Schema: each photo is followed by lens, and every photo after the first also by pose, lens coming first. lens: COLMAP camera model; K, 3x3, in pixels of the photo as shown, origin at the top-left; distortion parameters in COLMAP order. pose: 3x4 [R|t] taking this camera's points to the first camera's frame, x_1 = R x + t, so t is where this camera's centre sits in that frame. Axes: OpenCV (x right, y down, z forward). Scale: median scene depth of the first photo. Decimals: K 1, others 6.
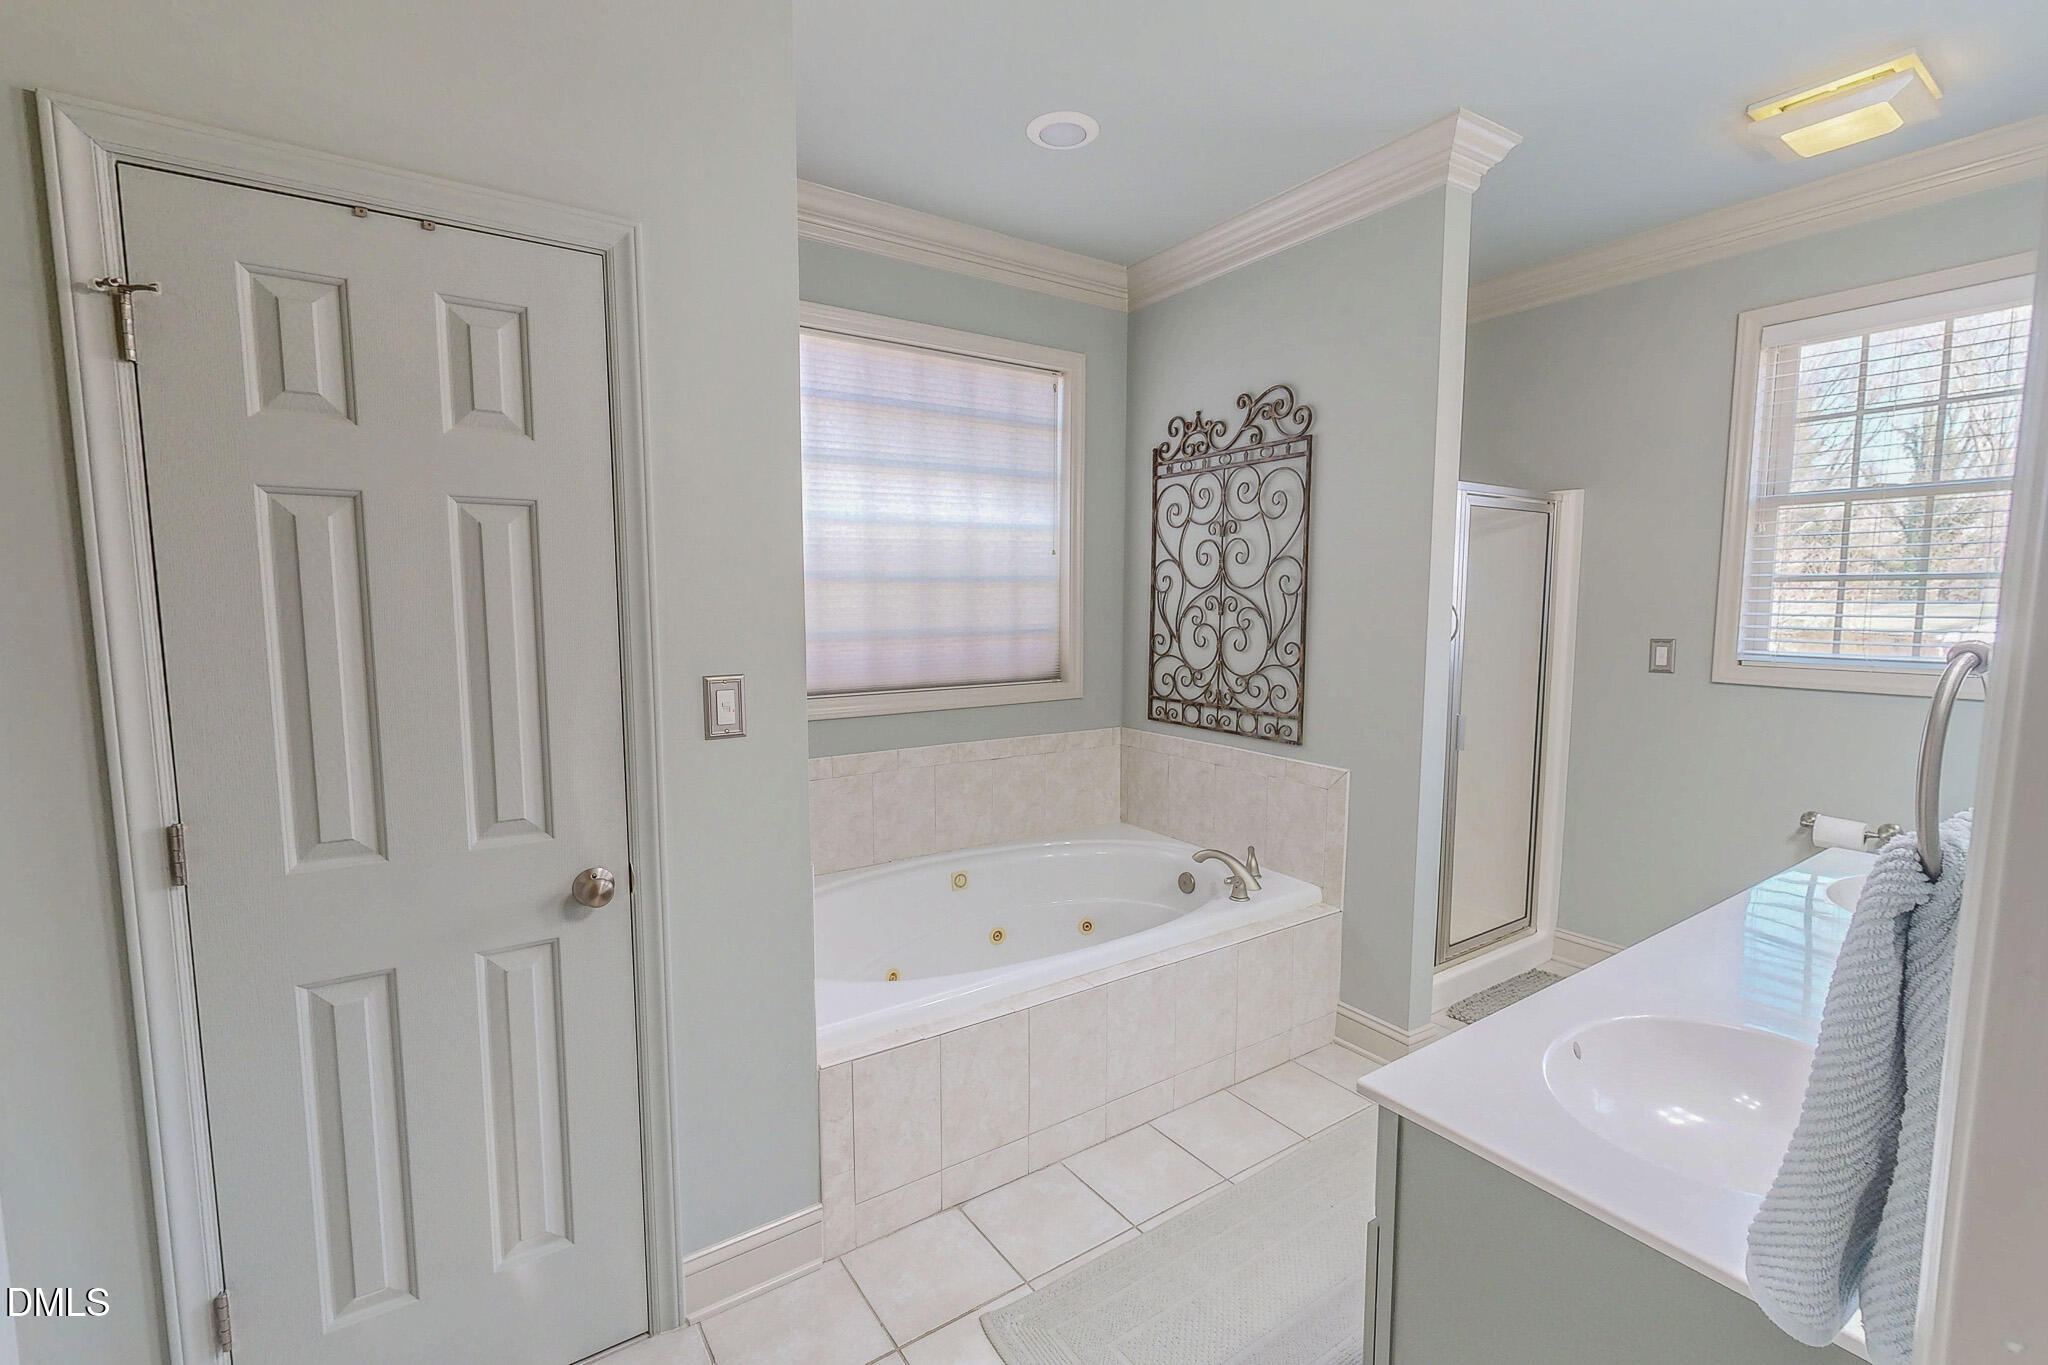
lens RADIAL K [[885.6, 0, 1017.3], [0, 885.6, 683.0], [0, 0, 1]] dist [-0.004685, 0.000192]
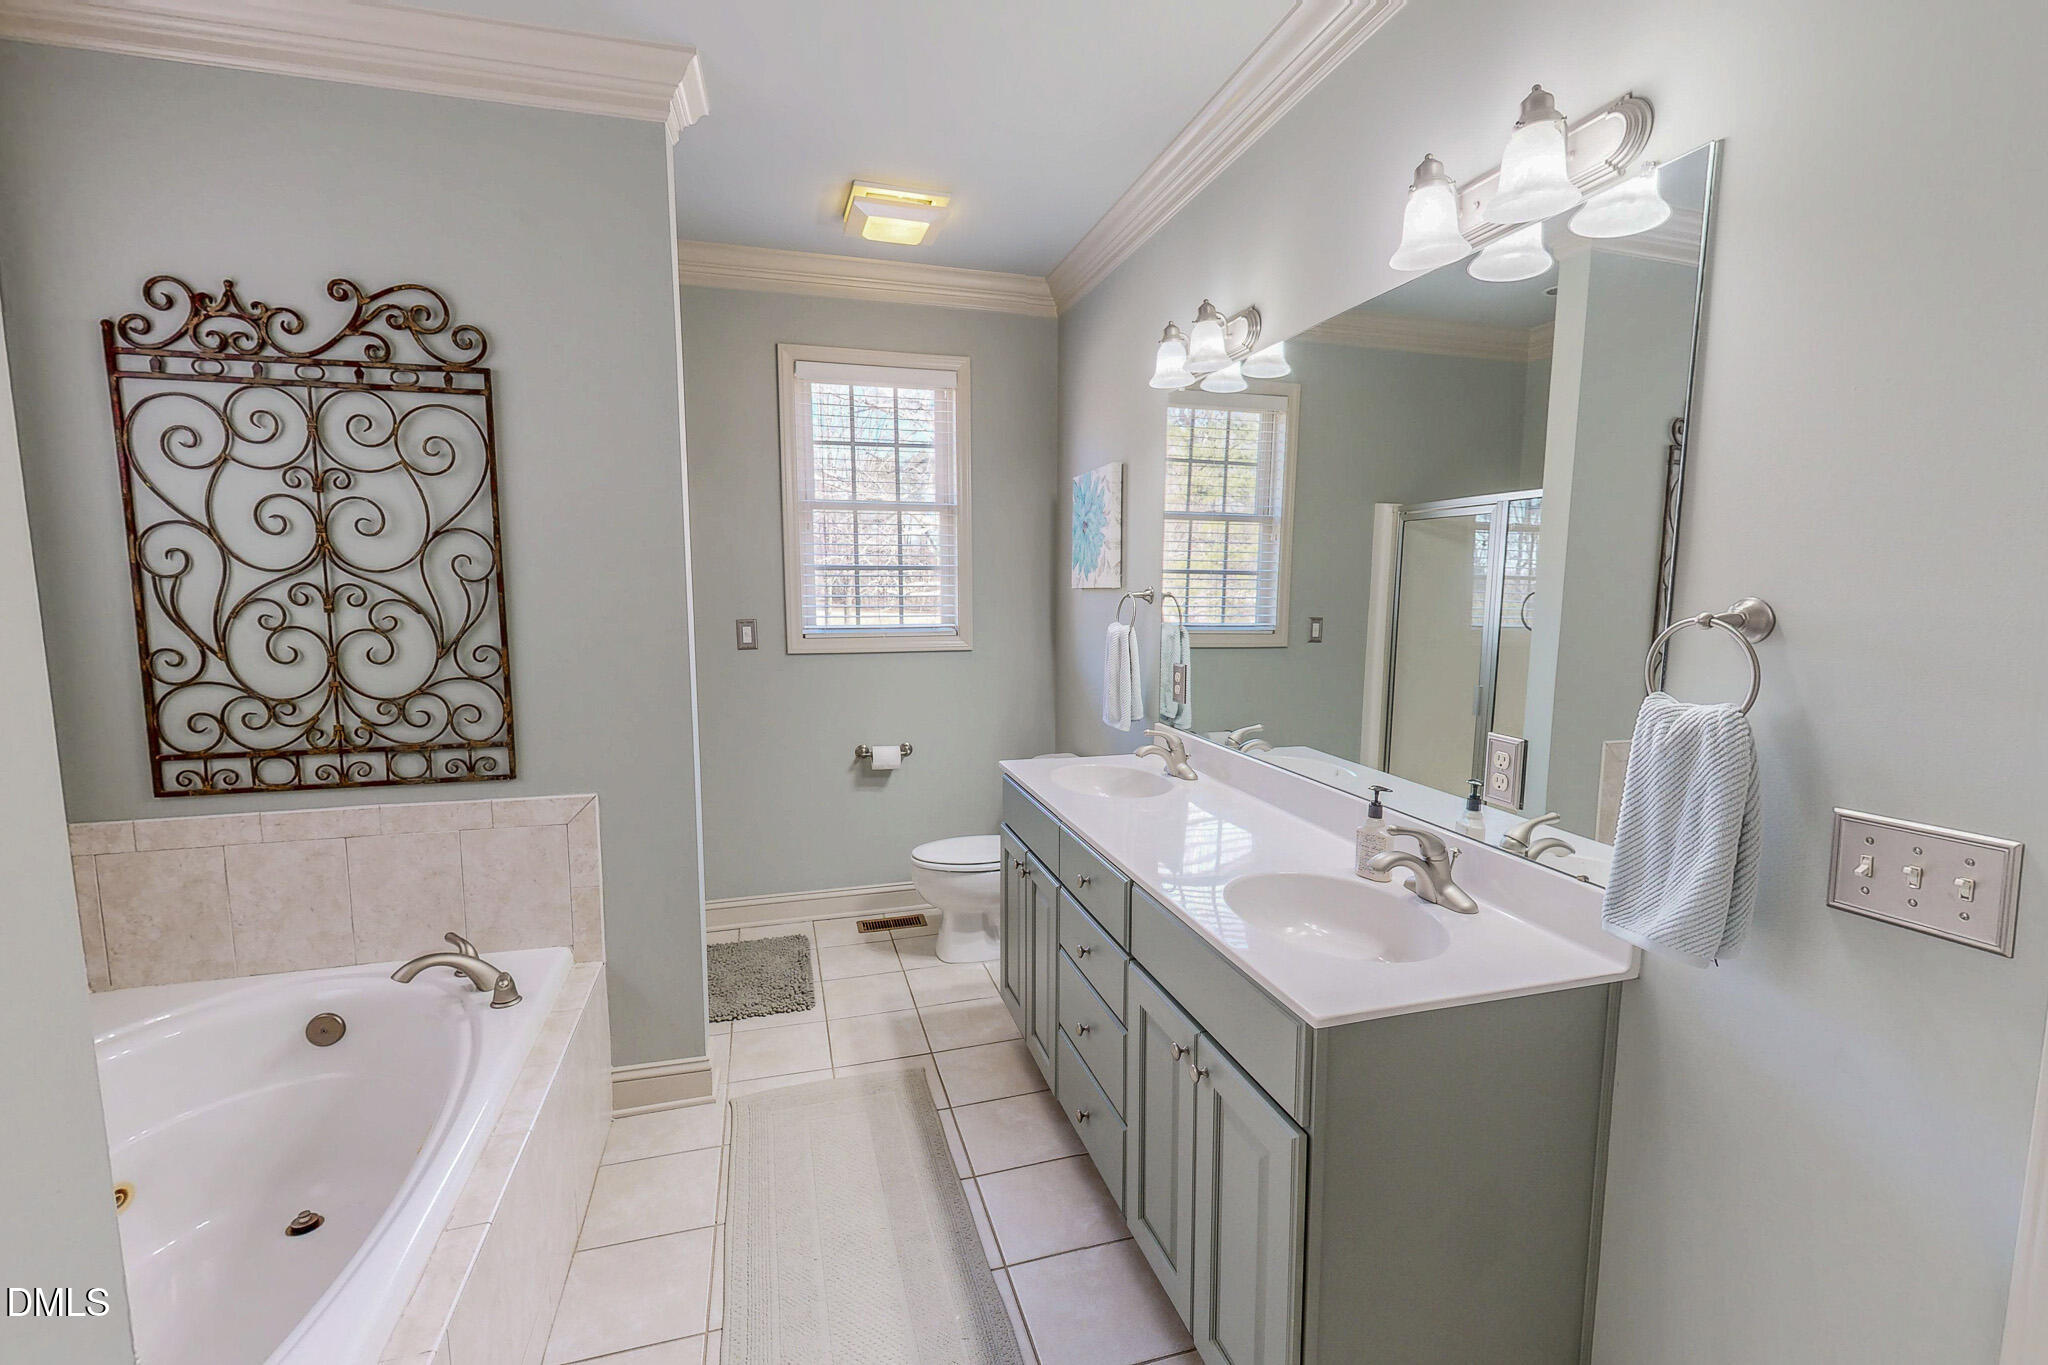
lens RADIAL K [[885.6, 0, 1024.2], [0, 885.6, 683.9], [0, 0, 1]] dist [-0.004685, 0.000192]
pose [[0.303811, -0.111351, 0.946203, -0.247723], [0.091021, 0.991996, 0.087514, -0.035681], [-0.948374, 0.059536, 0.311515, 0.321417]]
